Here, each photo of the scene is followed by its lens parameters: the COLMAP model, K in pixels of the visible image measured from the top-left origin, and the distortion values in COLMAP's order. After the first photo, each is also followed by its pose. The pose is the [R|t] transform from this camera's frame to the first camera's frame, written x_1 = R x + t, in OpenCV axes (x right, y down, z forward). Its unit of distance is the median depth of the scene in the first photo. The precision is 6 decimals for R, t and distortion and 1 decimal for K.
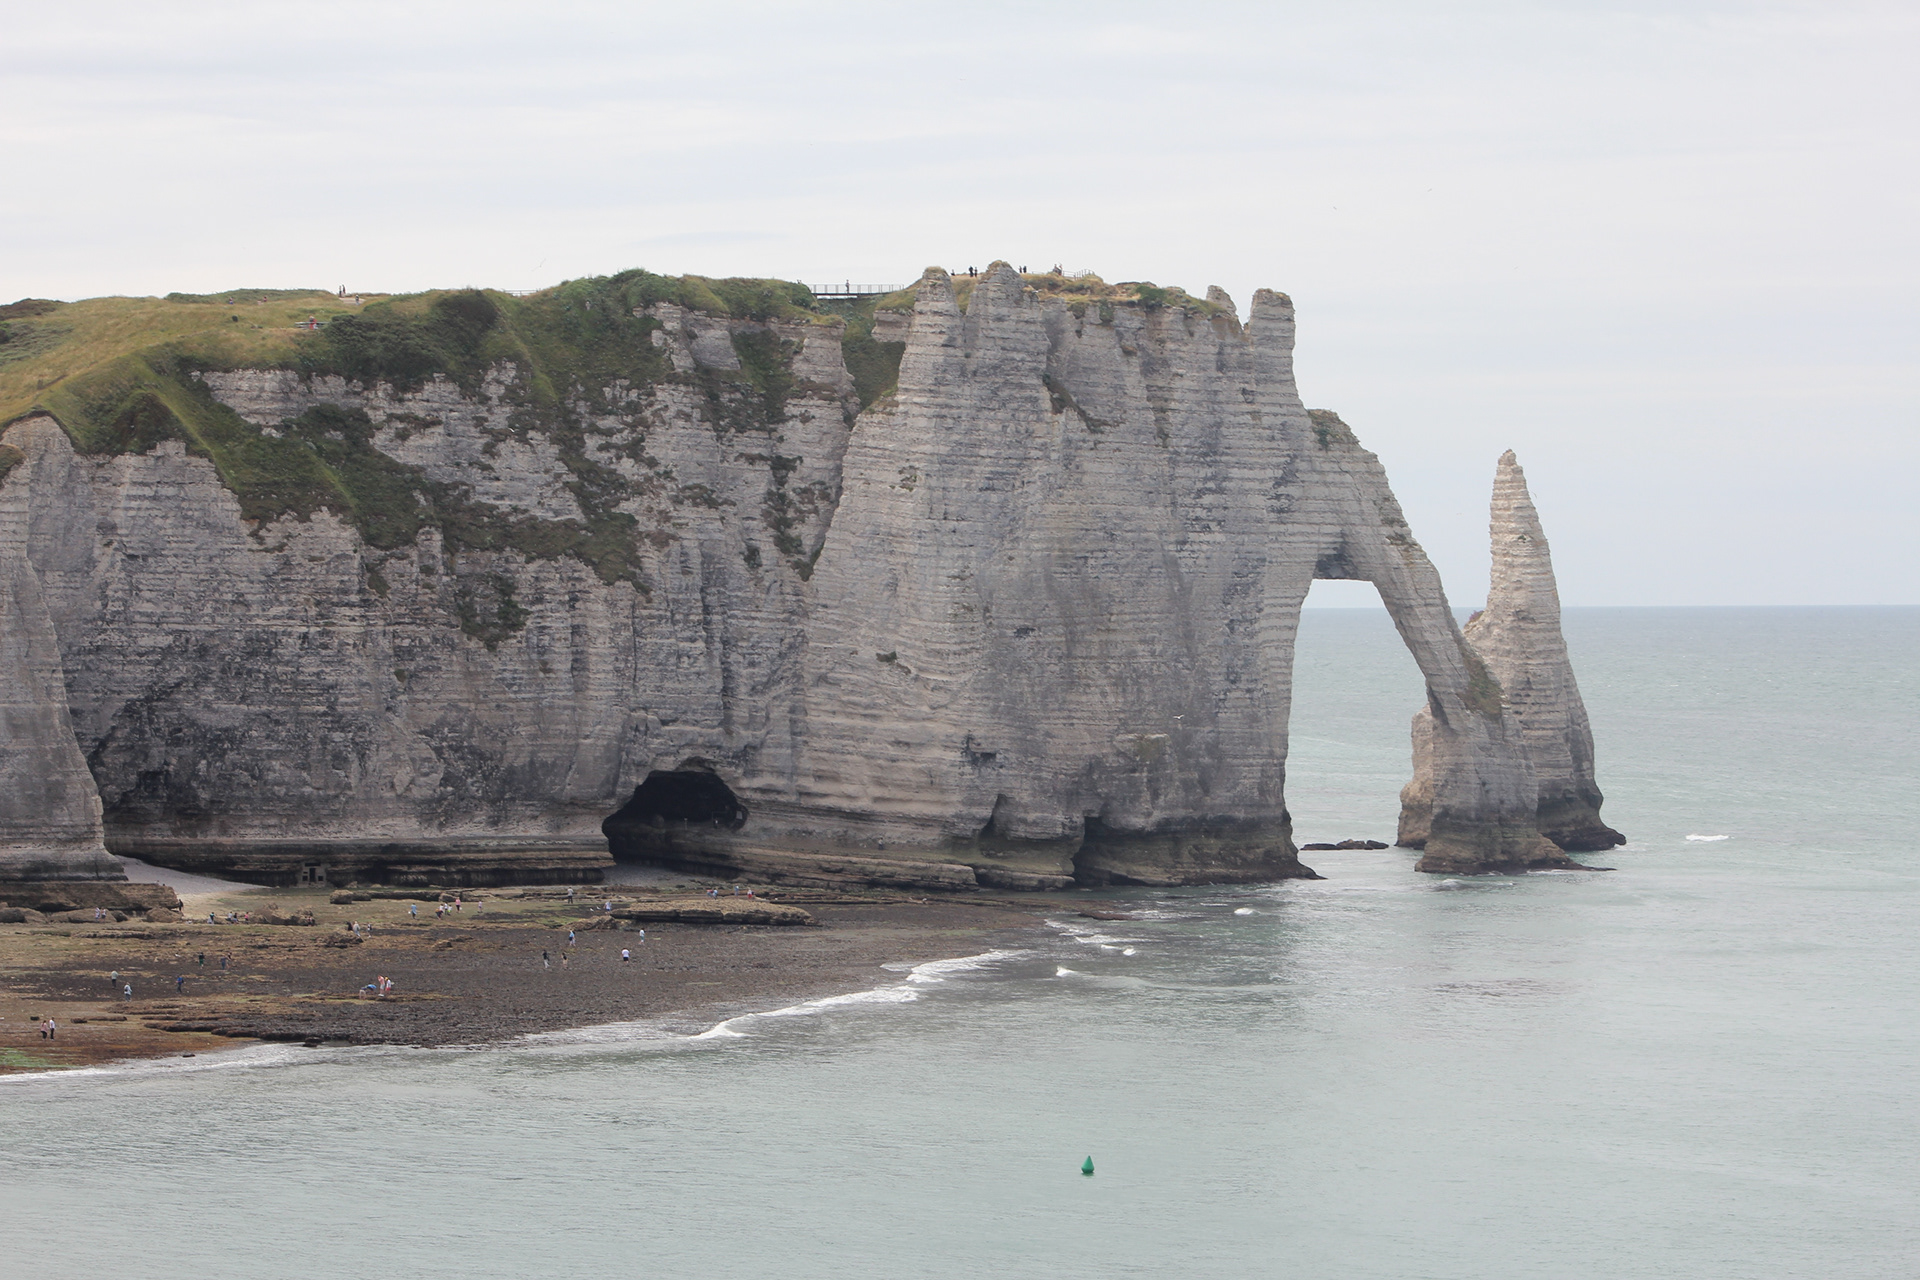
lens RADIAL K [[6712.1, 0, 960.0], [0, 6712.1, 640.0], [0, 0, 1]] dist [-0.063929, -0.272662]
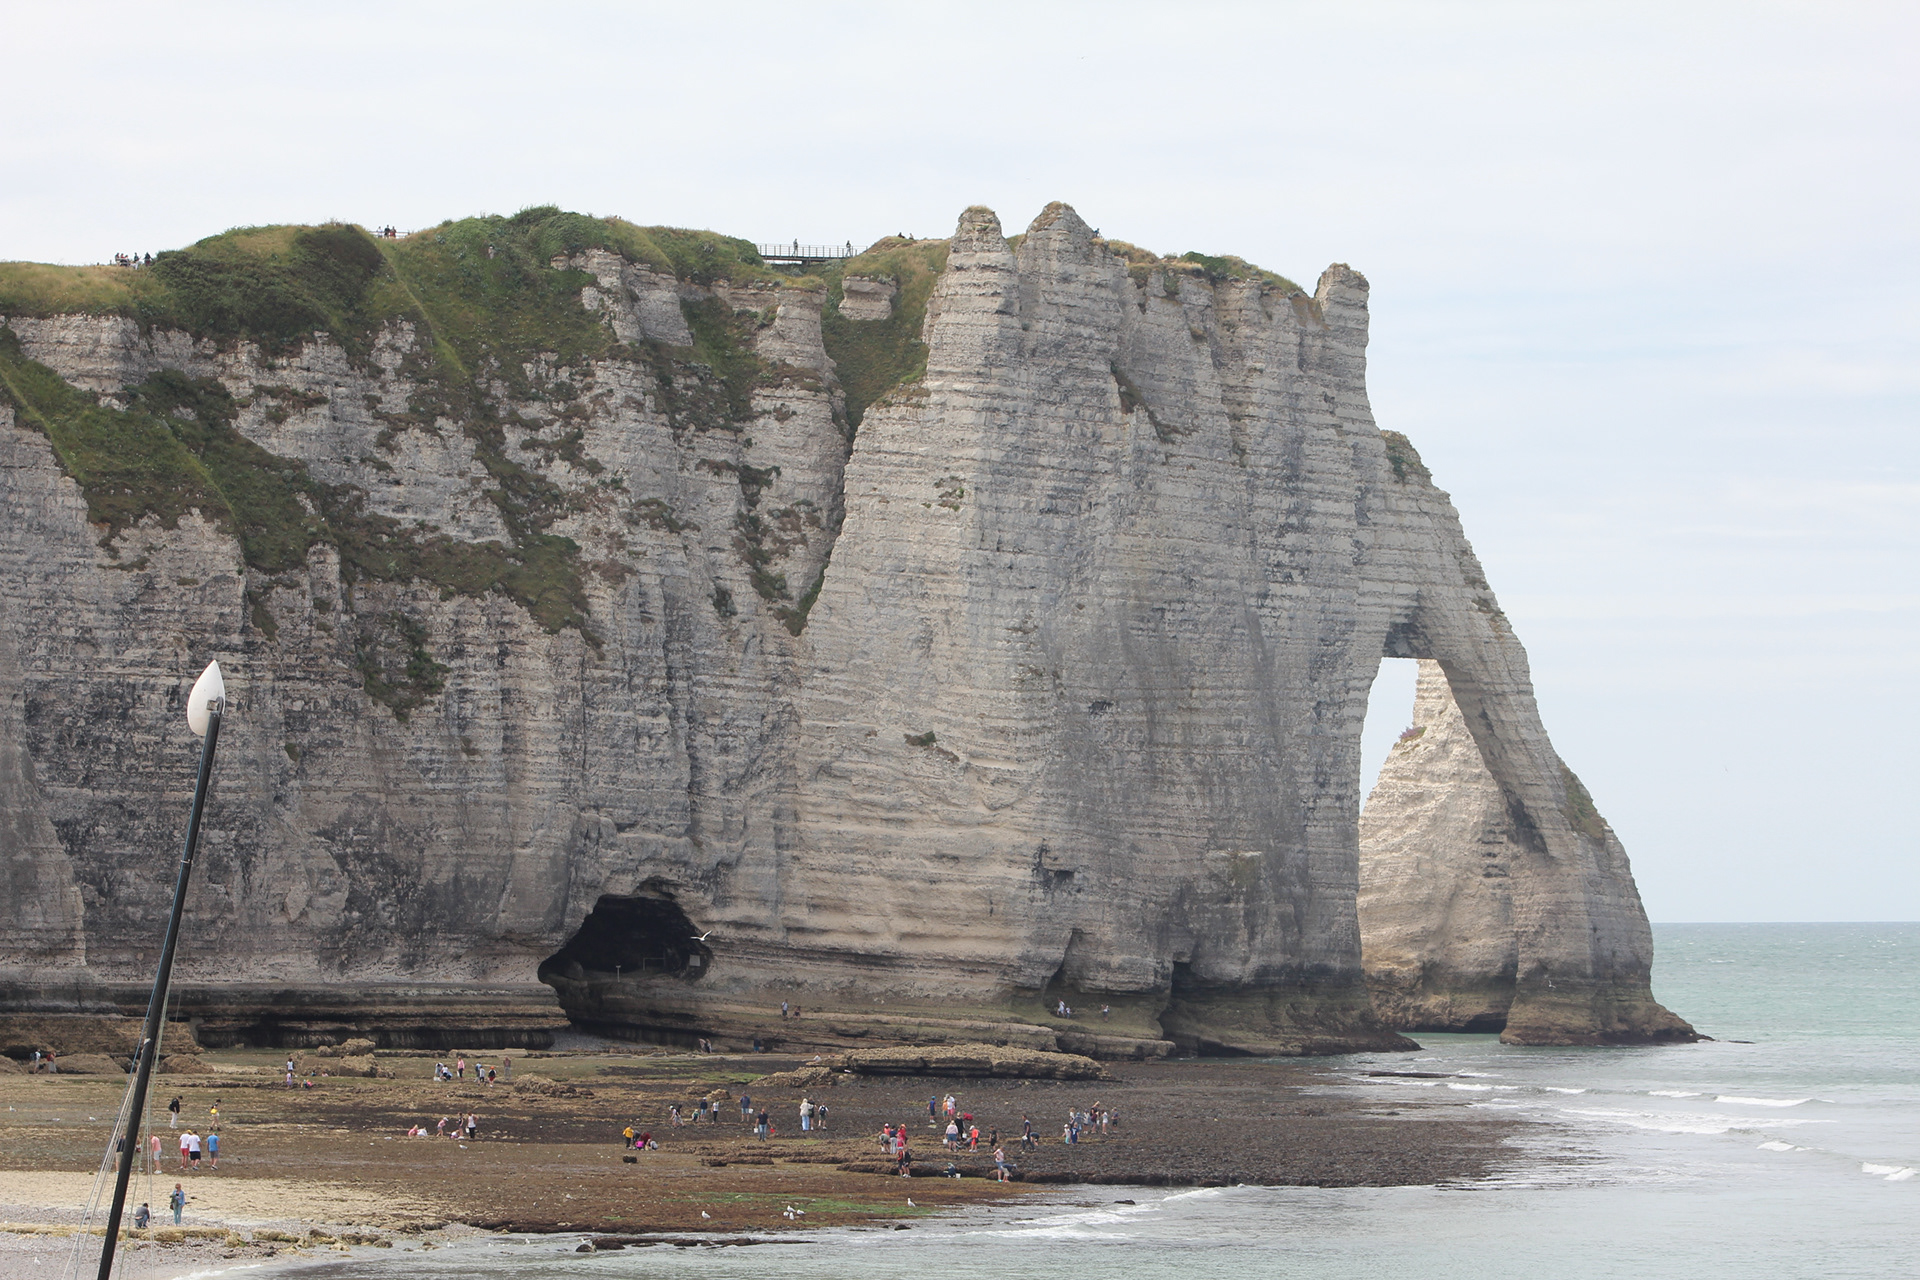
lens RADIAL K [[6712.1, 0, 960.0], [0, 6712.1, 640.0], [0, 0, 1]] dist [-0.063929, -0.272662]
pose [[0.976213, 0.011256, 0.216524, -0.163610], [-0.000494, 0.998764, -0.049691, 0.027827], [-0.216815, 0.048402, 0.975012, 0.292149]]
